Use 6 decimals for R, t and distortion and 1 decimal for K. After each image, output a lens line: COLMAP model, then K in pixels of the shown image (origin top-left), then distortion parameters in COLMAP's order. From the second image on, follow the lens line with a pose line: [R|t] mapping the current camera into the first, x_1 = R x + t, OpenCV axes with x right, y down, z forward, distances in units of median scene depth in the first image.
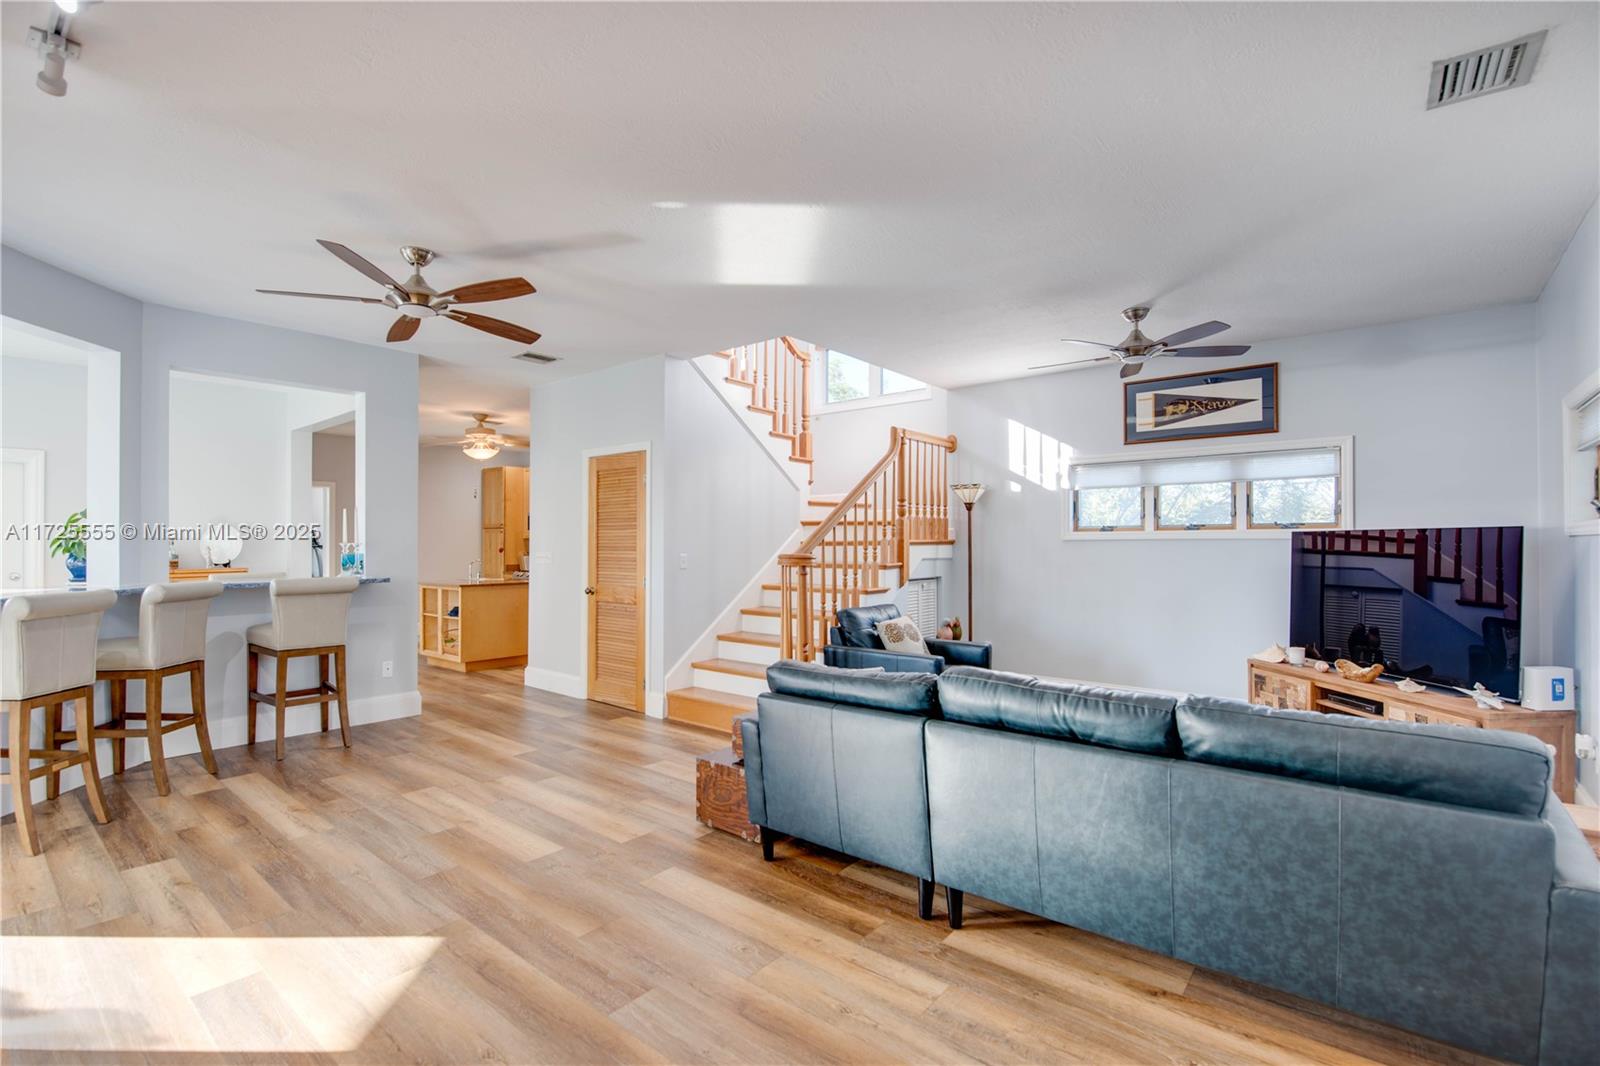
lens RADIAL K [[767.4, 0, 800.0], [0, 767.4, 533.0], [0, 0, 1]] dist [-0.014262, -0.000417]
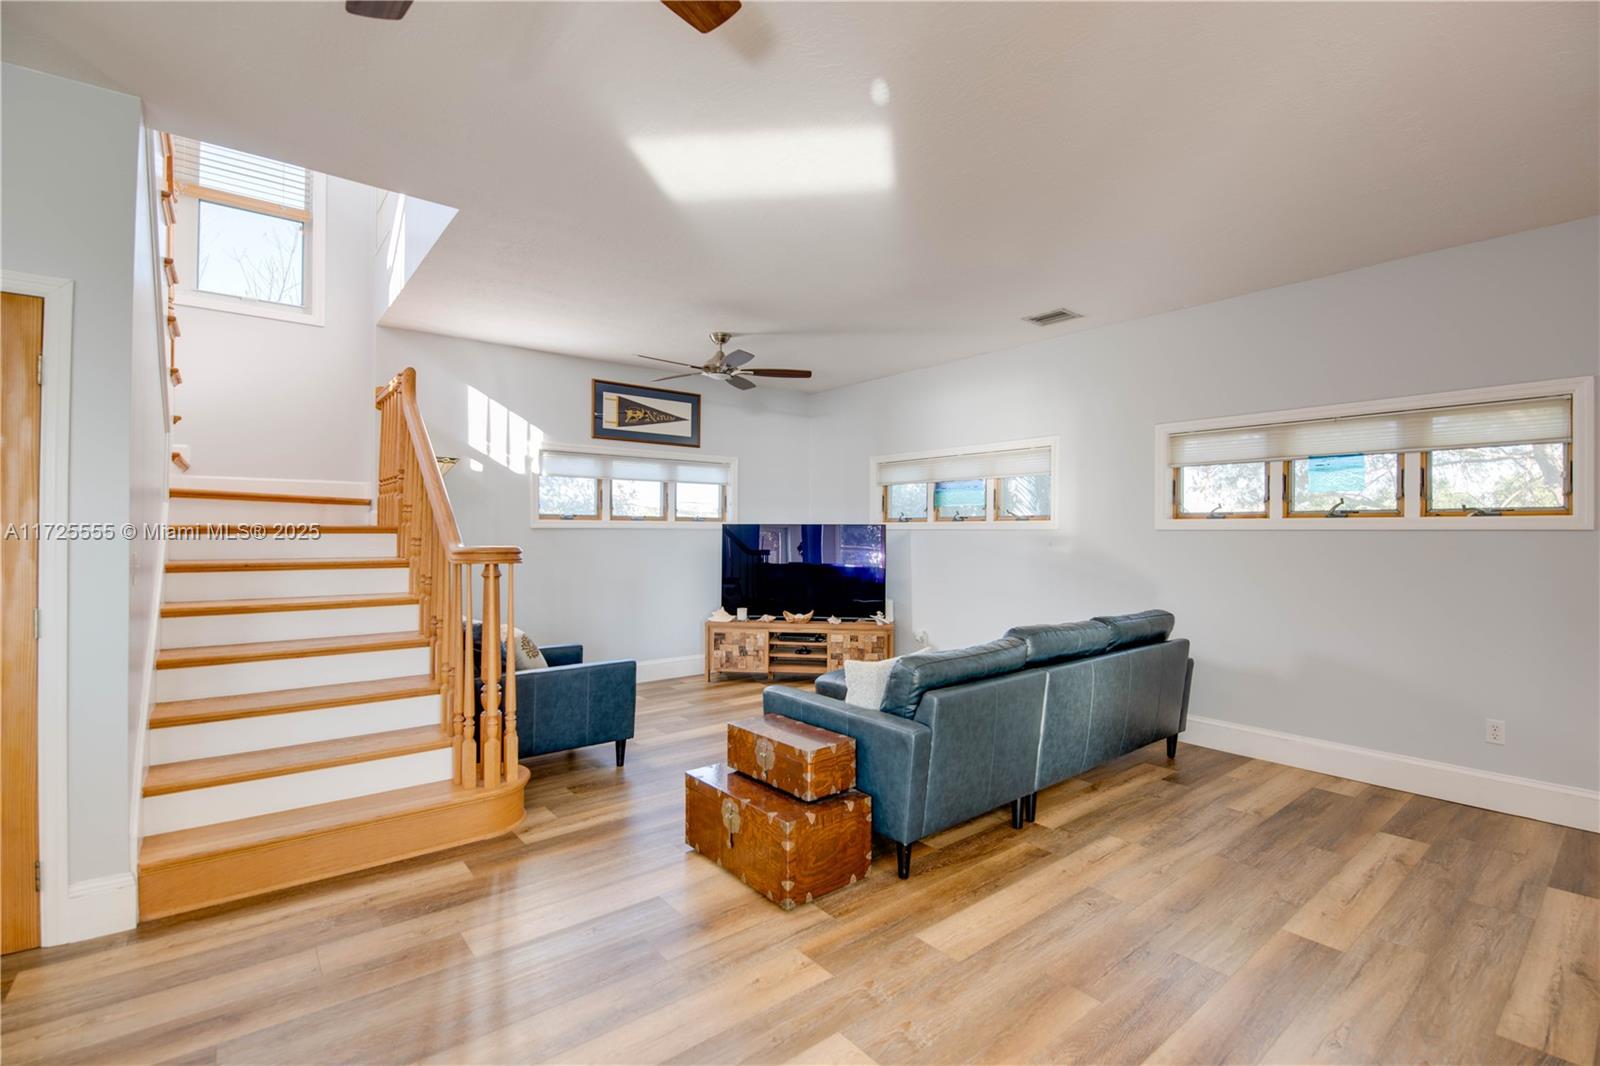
lens RADIAL K [[731.9, 0, 800.0], [0, 731.9, 533.0], [0, 0, 1]] dist [-0.000566, -0.010195]
pose [[0.159341, -0.001258, 0.987223, -0.570534], [-0.022179, 0.999742, 0.004854, 0.004601], [-0.986974, -0.022669, 0.159273, 0.604806]]
